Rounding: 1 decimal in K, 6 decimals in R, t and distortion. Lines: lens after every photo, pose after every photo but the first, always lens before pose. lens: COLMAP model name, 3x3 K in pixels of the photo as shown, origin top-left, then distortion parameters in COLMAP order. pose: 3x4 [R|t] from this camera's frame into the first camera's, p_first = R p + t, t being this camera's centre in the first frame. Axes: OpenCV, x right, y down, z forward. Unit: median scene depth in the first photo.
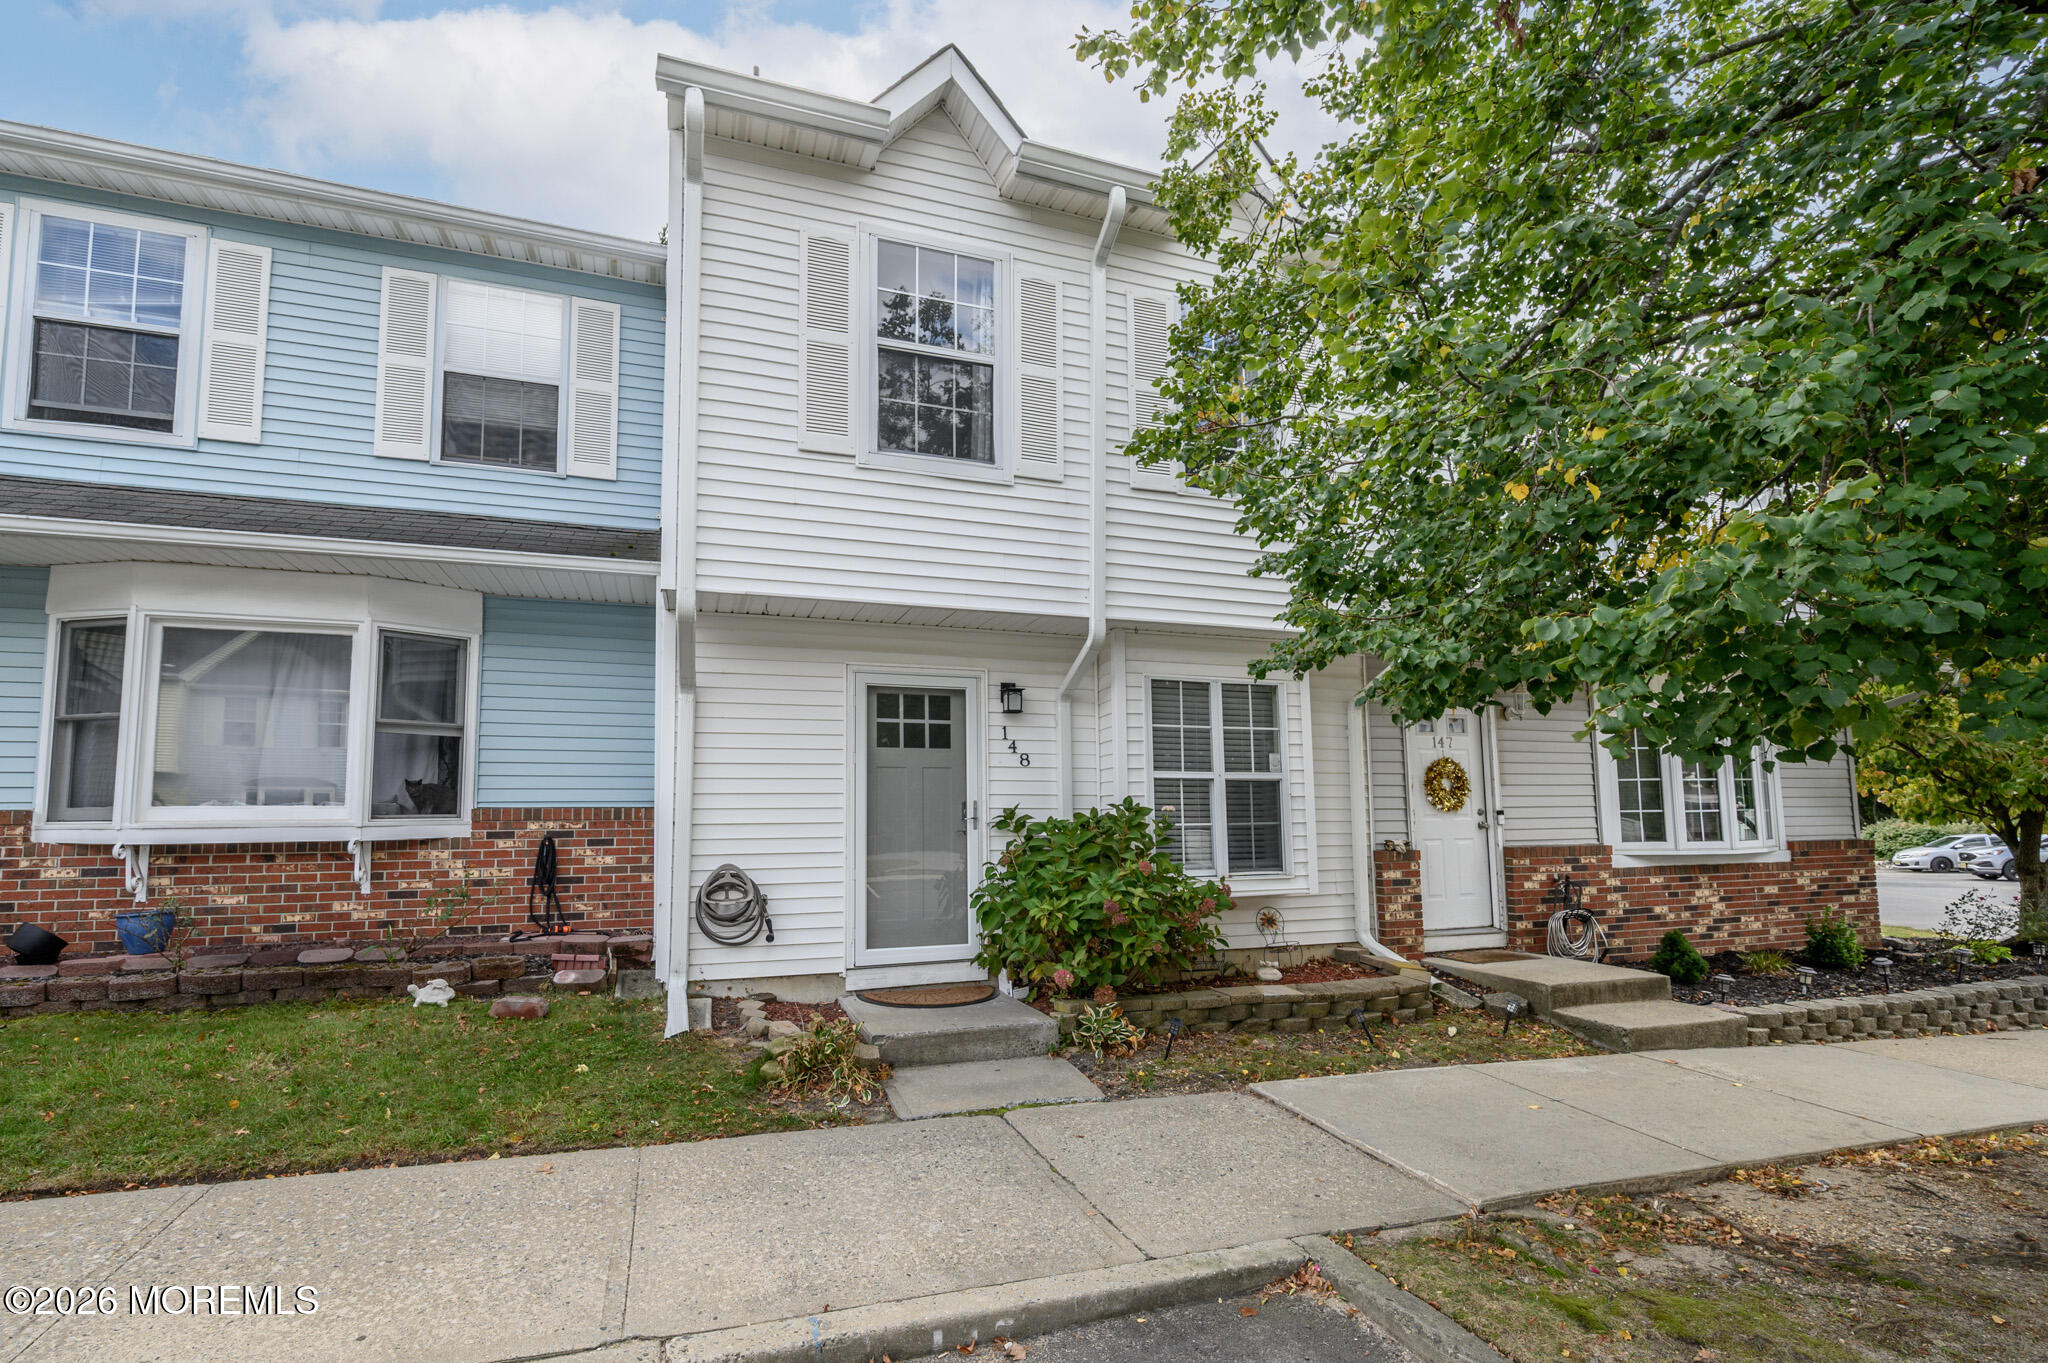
lens RADIAL K [[805.7, 0, 1019.0], [0, 805.7, 673.9], [0, 0, 1]] dist [-0.000169, -0.000285]
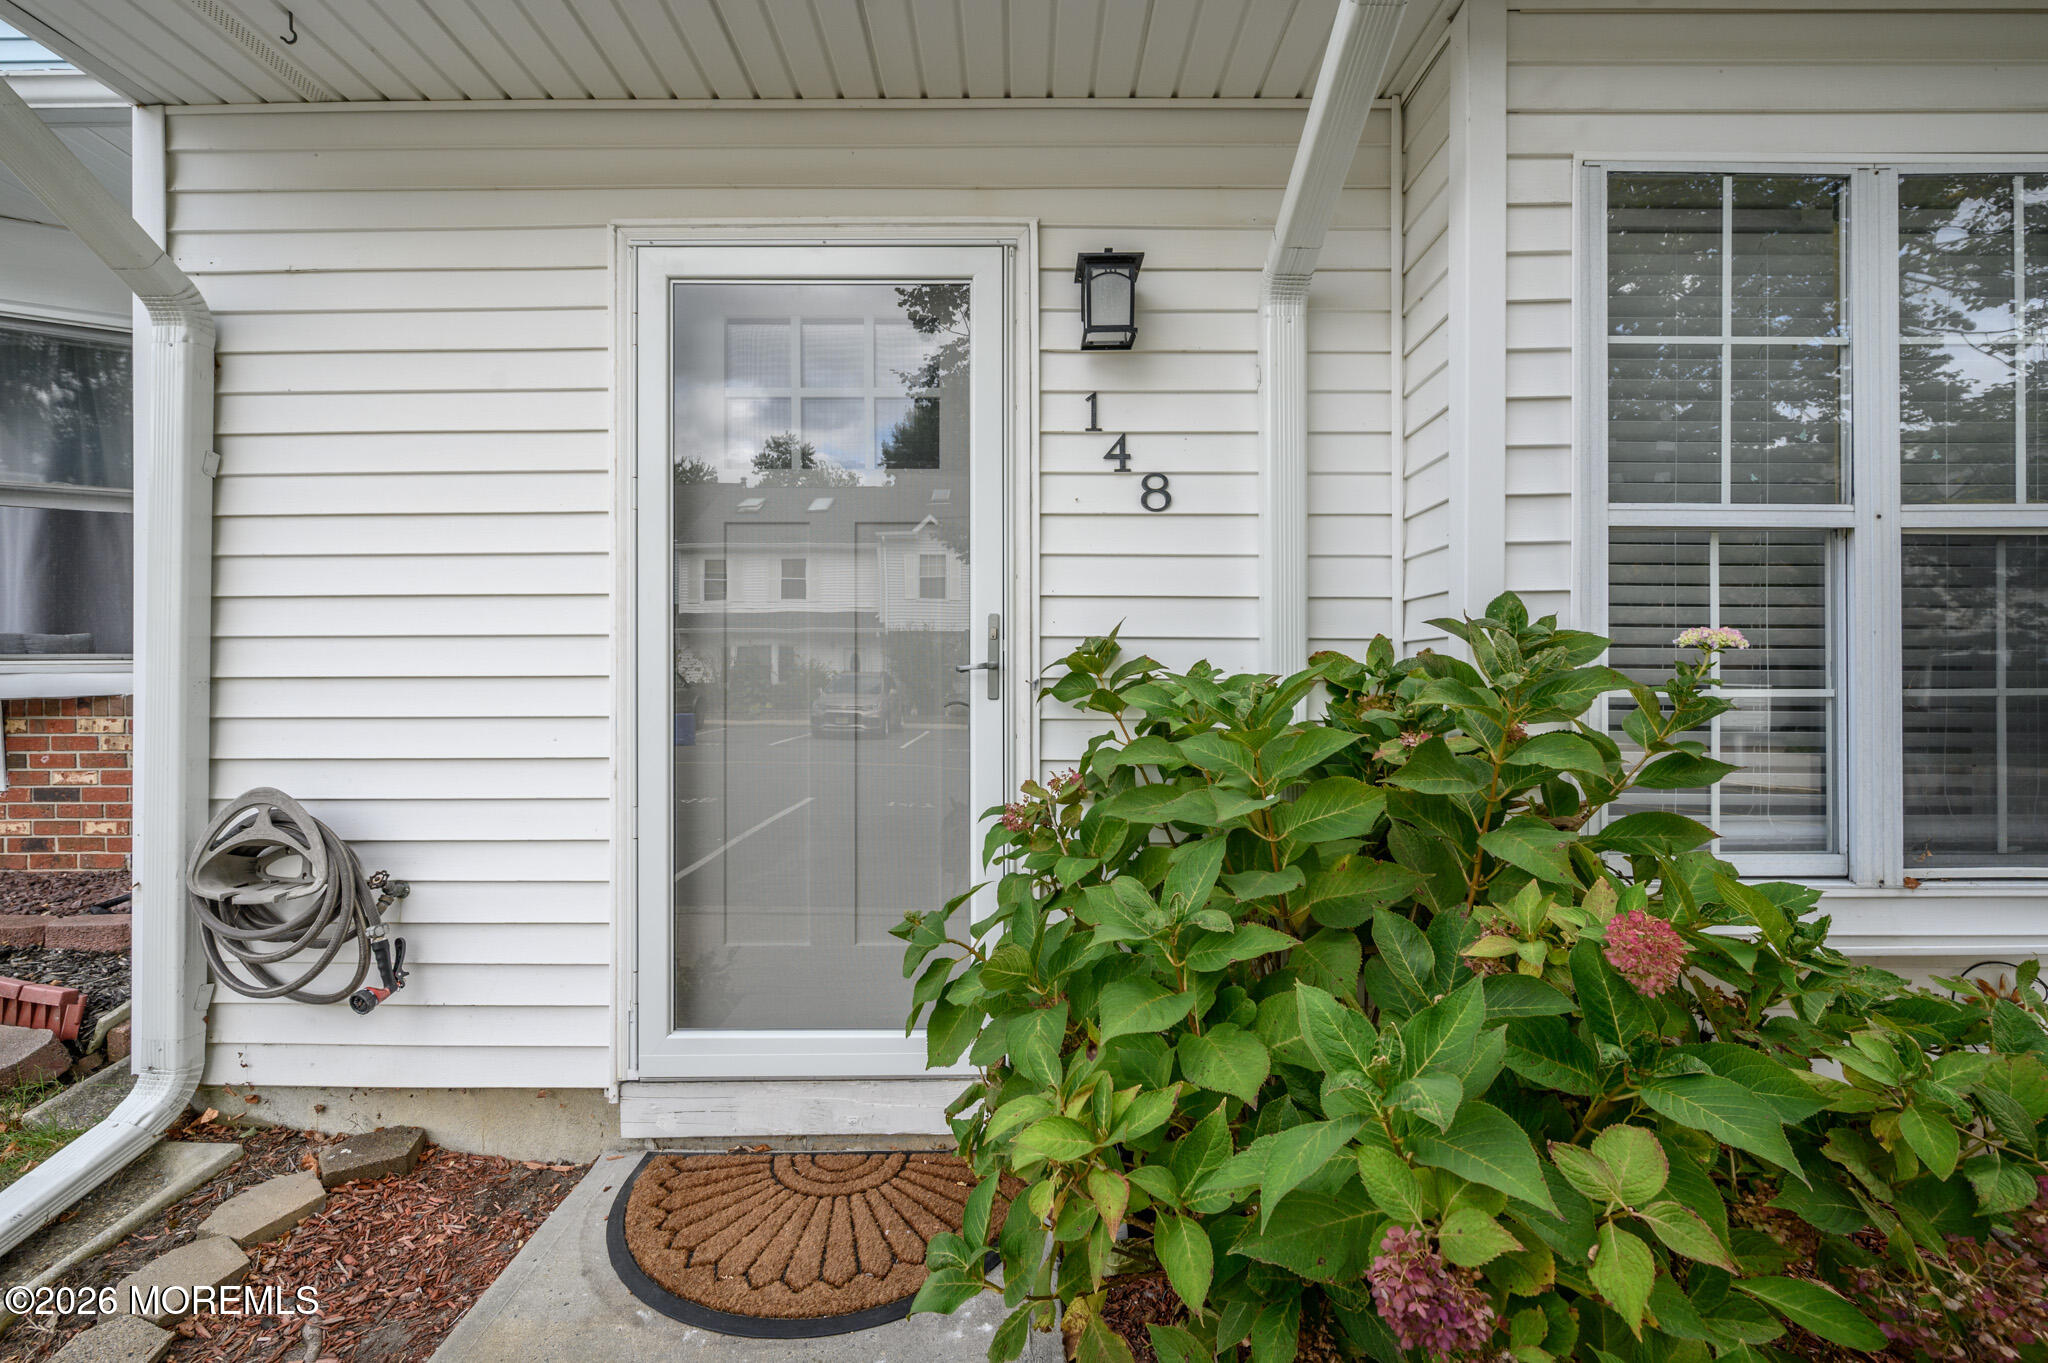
lens RADIAL K [[906.5, 0, 1022.1], [0, 906.5, 658.0], [0, 0, 1]] dist [-0.000491, 0.000029]
pose [[0.952854, 0.003173, -0.303412, 0.069389], [0.048373, 0.985568, 0.162222, 0.113607], [0.299548, -0.169251, 0.938949, 0.642008]]
